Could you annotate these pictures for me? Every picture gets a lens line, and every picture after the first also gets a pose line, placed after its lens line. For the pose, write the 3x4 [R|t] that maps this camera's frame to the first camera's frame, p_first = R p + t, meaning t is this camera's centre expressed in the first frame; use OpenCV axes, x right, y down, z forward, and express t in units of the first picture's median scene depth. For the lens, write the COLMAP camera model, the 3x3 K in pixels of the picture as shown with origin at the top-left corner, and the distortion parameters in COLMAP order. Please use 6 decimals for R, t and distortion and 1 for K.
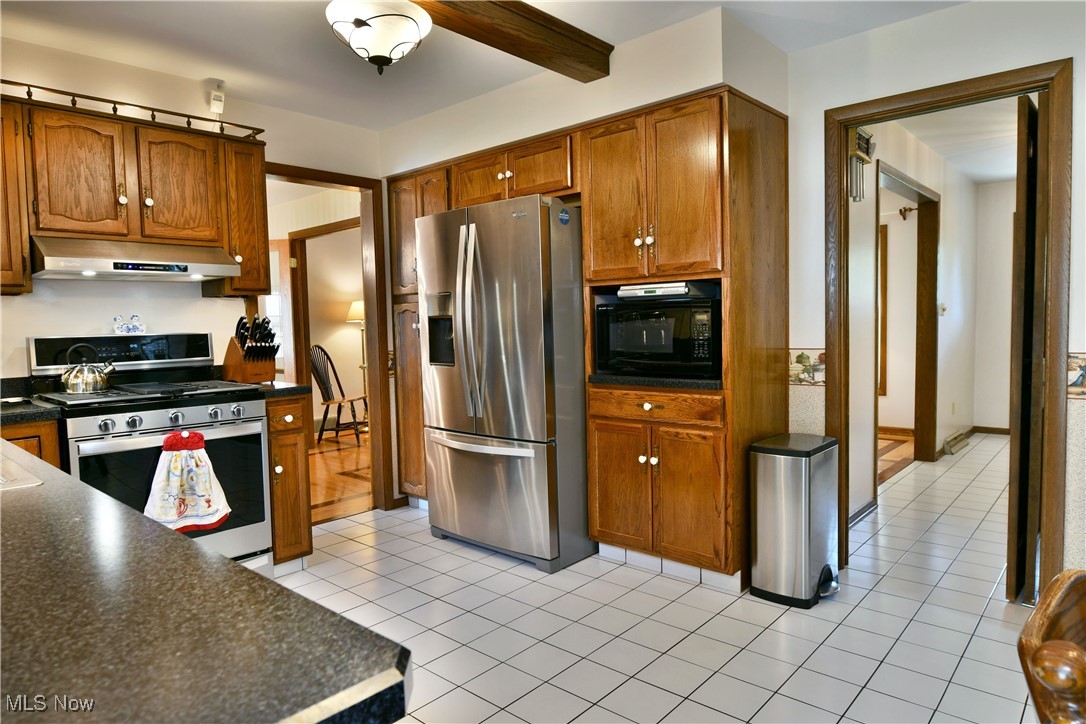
lens RADIAL K [[677.6, 0, 545.7], [0, 677.6, 350.6], [0, 0, 1]] dist [-0.005307, -0.001074]
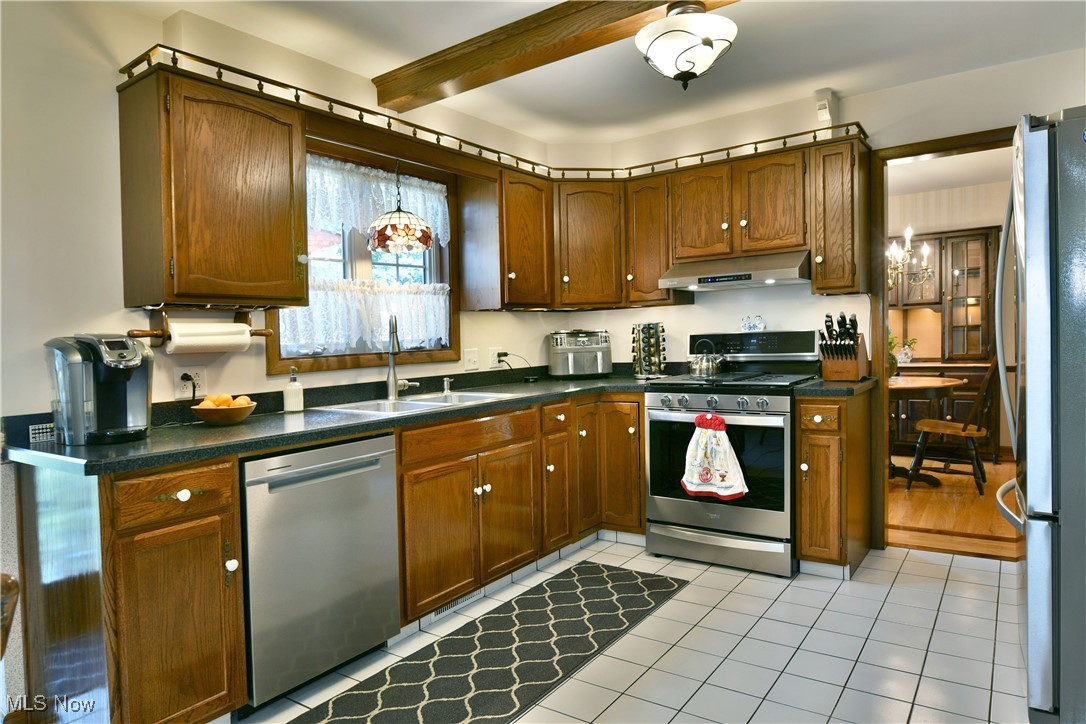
lens RADIAL K [[664.2, 0, 544.9], [0, 664.2, 336.9], [0, 0, 1]] dist [-0.003814, -0.000464]
pose [[0.112311, 0.018980, -0.993492, 0.586707], [-0.008495, 0.999799, 0.018140, -0.036369], [0.993637, 0.006402, 0.112450, 0.540542]]
